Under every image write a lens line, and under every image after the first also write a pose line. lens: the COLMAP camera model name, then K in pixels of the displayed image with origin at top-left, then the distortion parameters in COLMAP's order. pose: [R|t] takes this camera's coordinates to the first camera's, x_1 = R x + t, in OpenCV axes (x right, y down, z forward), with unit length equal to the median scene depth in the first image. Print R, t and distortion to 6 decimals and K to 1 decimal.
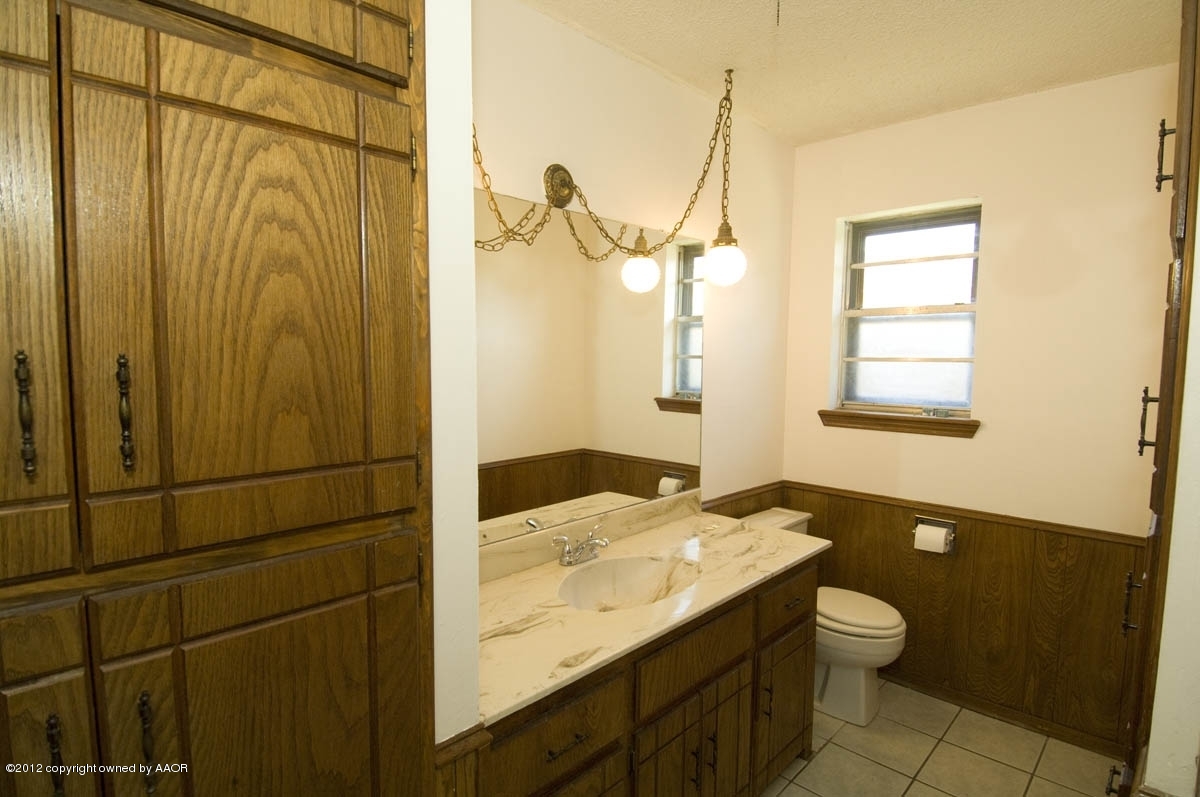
lens RADIAL K [[620.5, 0, 604.3], [0, 620.5, 404.1], [0, 0, 1]] dist [0.055510, -0.058966]
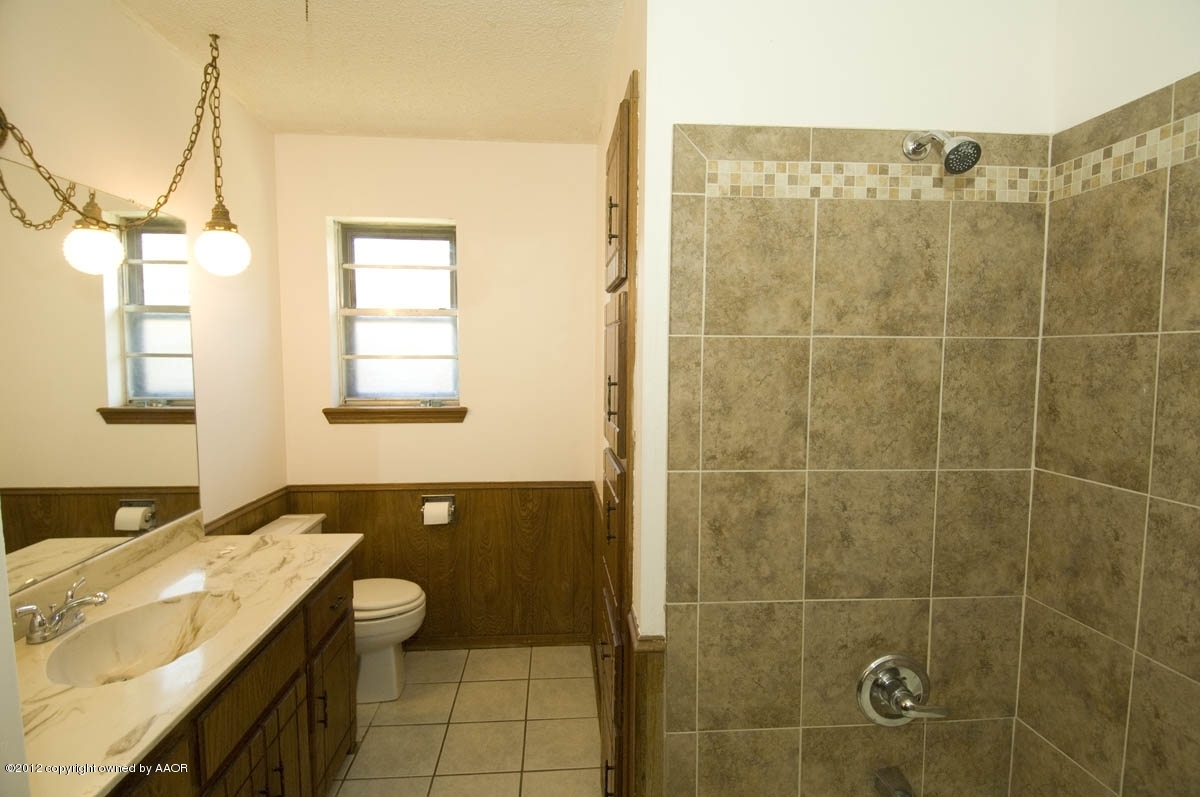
lens RADIAL K [[620.5, 0, 604.3], [0, 620.5, 404.1], [0, 0, 1]] dist [0.055510, -0.058966]
pose [[0.669939, -0.067310, 0.739358, -0.112156], [0.062170, 0.997470, 0.034475, -0.005189], [-0.739808, 0.022870, 0.672429, 0.004939]]
